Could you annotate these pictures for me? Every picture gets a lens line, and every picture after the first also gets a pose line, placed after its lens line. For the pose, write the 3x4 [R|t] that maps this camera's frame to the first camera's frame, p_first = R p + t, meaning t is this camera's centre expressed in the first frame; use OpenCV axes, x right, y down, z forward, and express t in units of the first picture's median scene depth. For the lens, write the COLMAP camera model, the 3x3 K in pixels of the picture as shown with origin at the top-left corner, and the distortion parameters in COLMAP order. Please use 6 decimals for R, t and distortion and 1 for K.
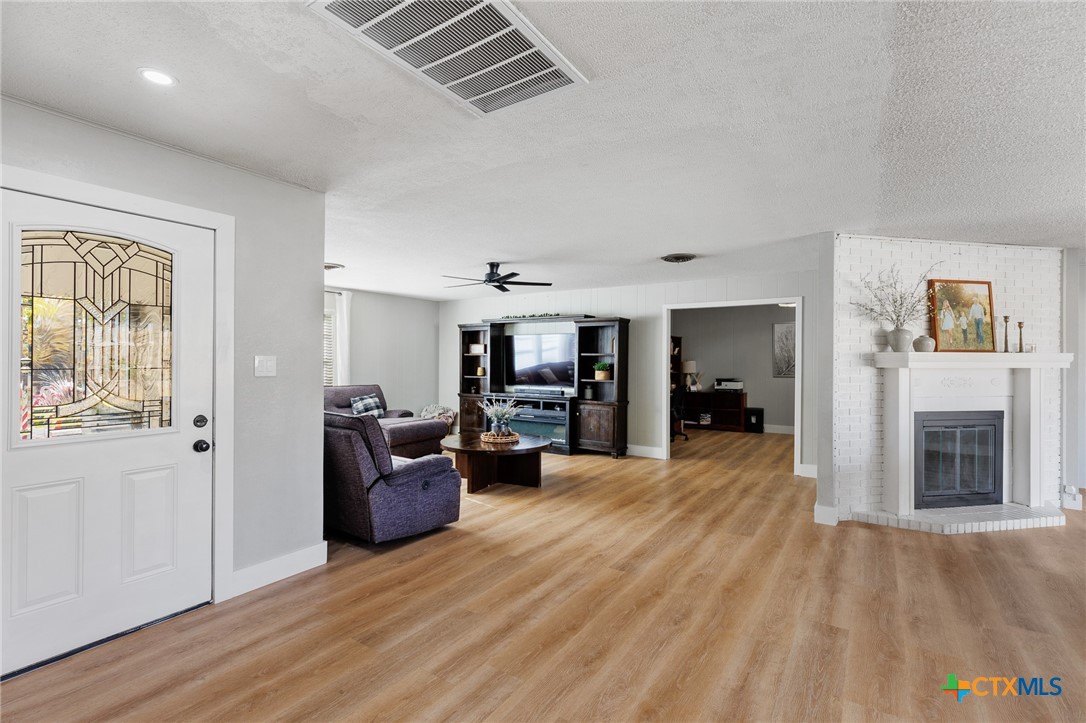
lens RADIAL K [[486.7, 0, 539.2], [0, 486.7, 359.3], [0, 0, 1]] dist [0.002808, -0.000102]
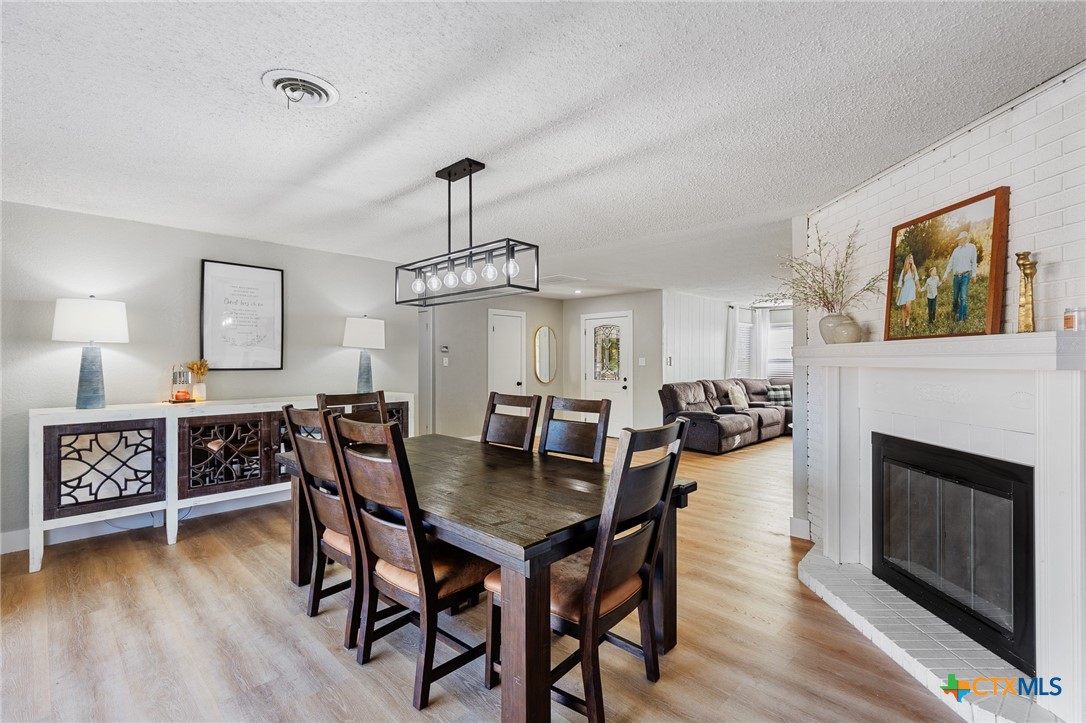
lens RADIAL K [[486.7, 0, 539.2], [0, 486.7, 359.3], [0, 0, 1]] dist [0.002808, -0.000102]
pose [[-0.192283, -0.000225, -0.981340, 1.577627], [0.022646, 0.999733, -0.004666, 0.000671], [0.981078, -0.023121, -0.192226, 0.690173]]
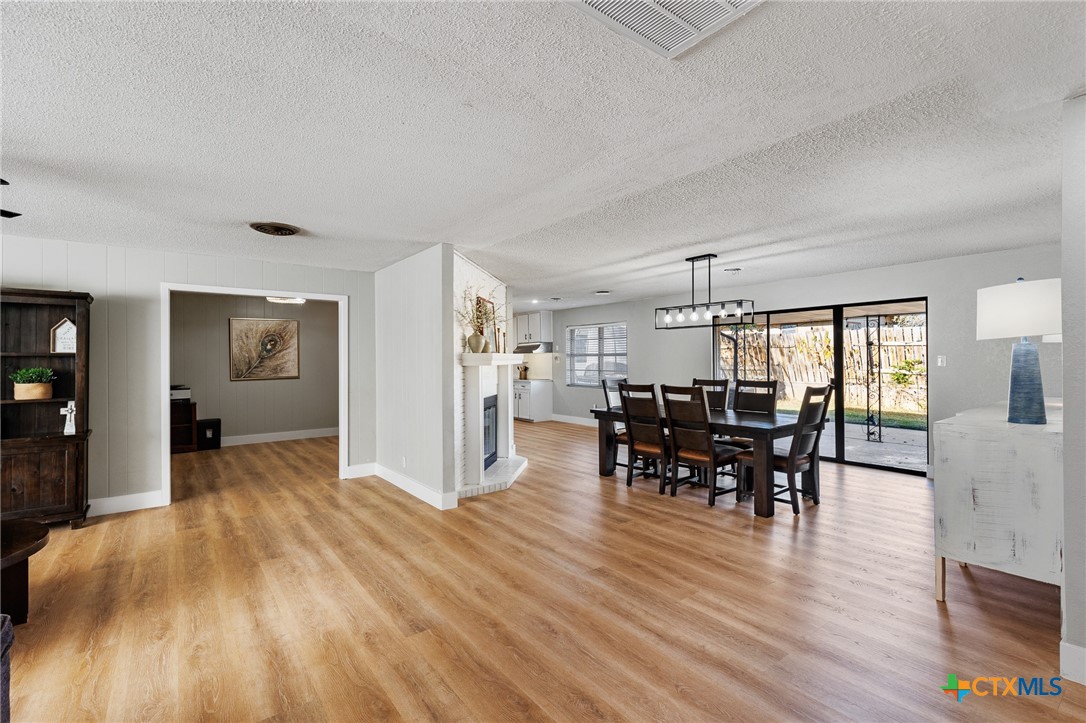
lens RADIAL K [[496.0, 0, 546.8], [0, 496.0, 356.6], [0, 0, 1]] dist [0.011604, 0.000014]
pose [[0.325212, -0.002287, 0.945638, -0.400445], [0.008768, 0.999961, -0.000597, -0.003642], [-0.945600, 0.008486, 0.325219, 0.419084]]
